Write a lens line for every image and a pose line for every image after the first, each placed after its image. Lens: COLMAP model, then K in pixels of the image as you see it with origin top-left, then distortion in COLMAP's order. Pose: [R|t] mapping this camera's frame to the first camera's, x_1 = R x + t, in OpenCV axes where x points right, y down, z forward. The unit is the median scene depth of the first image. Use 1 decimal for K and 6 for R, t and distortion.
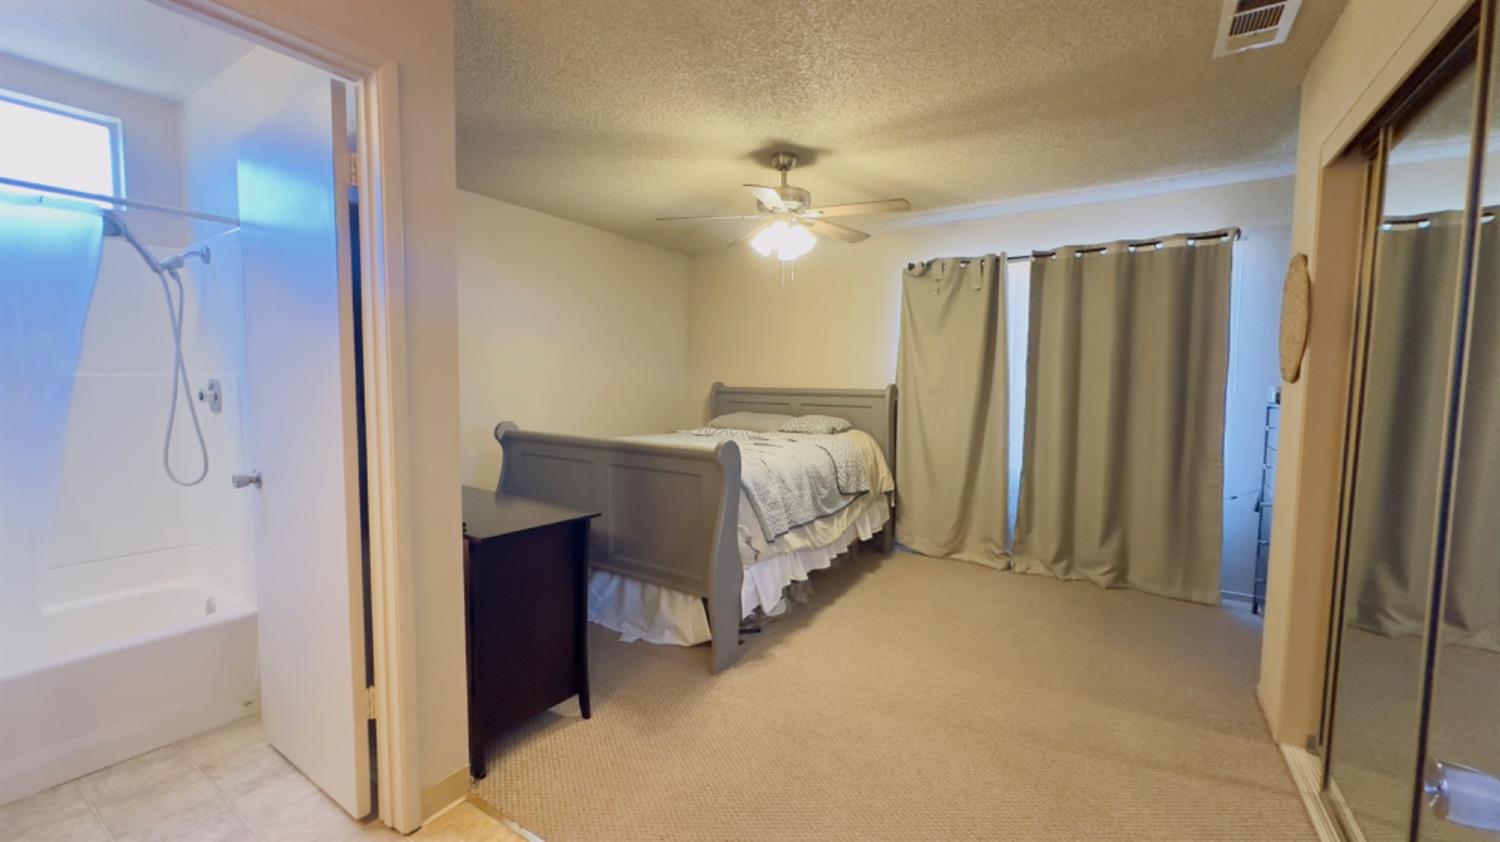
lens RADIAL K [[596.8, 0, 747.1], [0, 596.8, 420.9], [0, 0, 1]] dist [-0.002260, 0.000182]
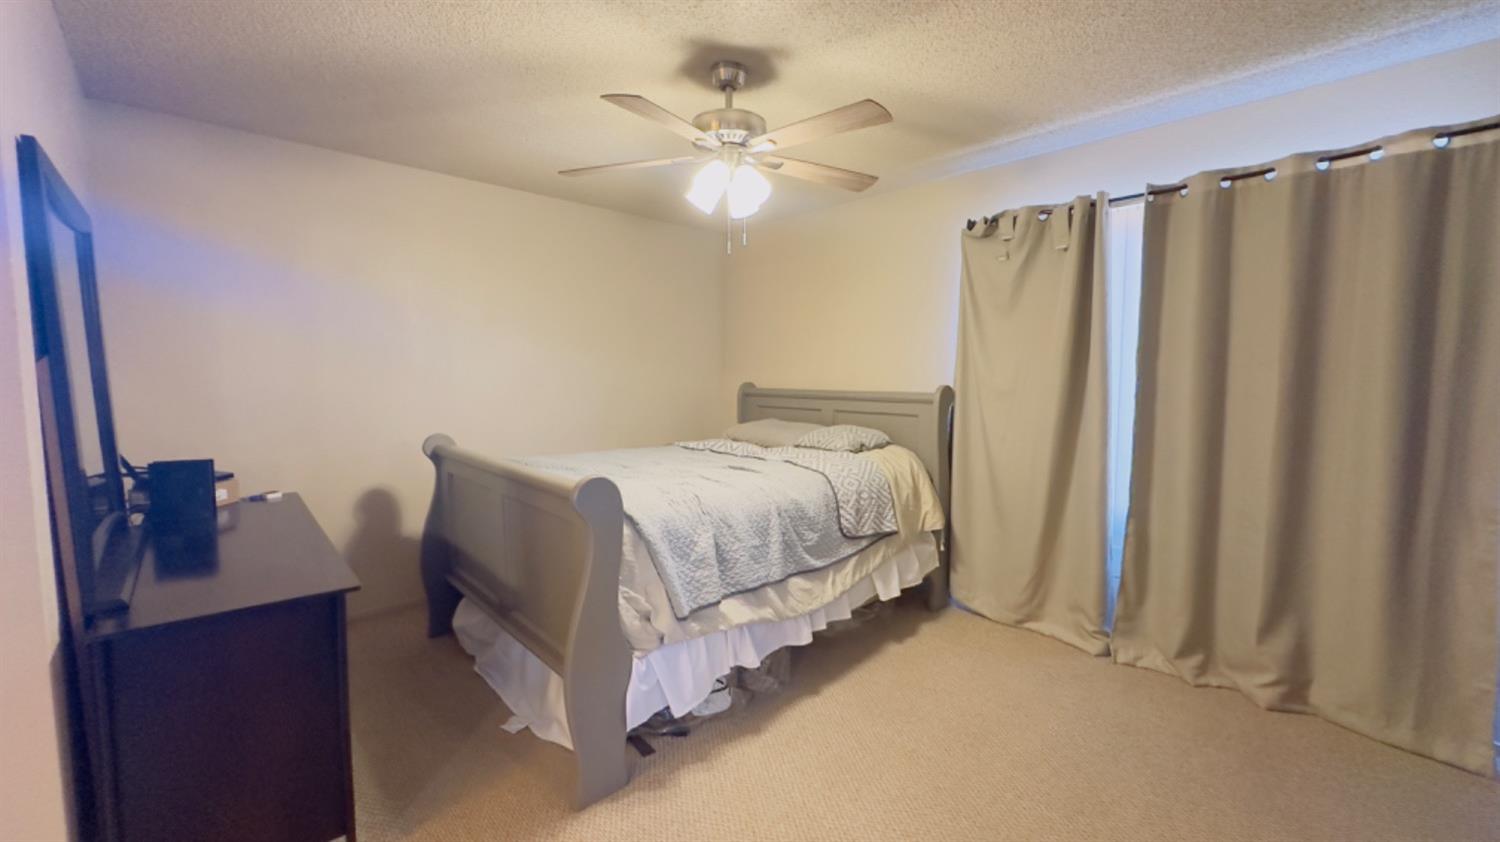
lens RADIAL K [[596.8, 0, 747.1], [0, 596.8, 420.9], [0, 0, 1]] dist [-0.002260, 0.000182]
pose [[0.973046, 0.009098, -0.230431, 0.202824], [-0.007090, 0.999929, 0.009542, -0.026686], [0.230502, -0.007651, 0.973042, 0.254028]]
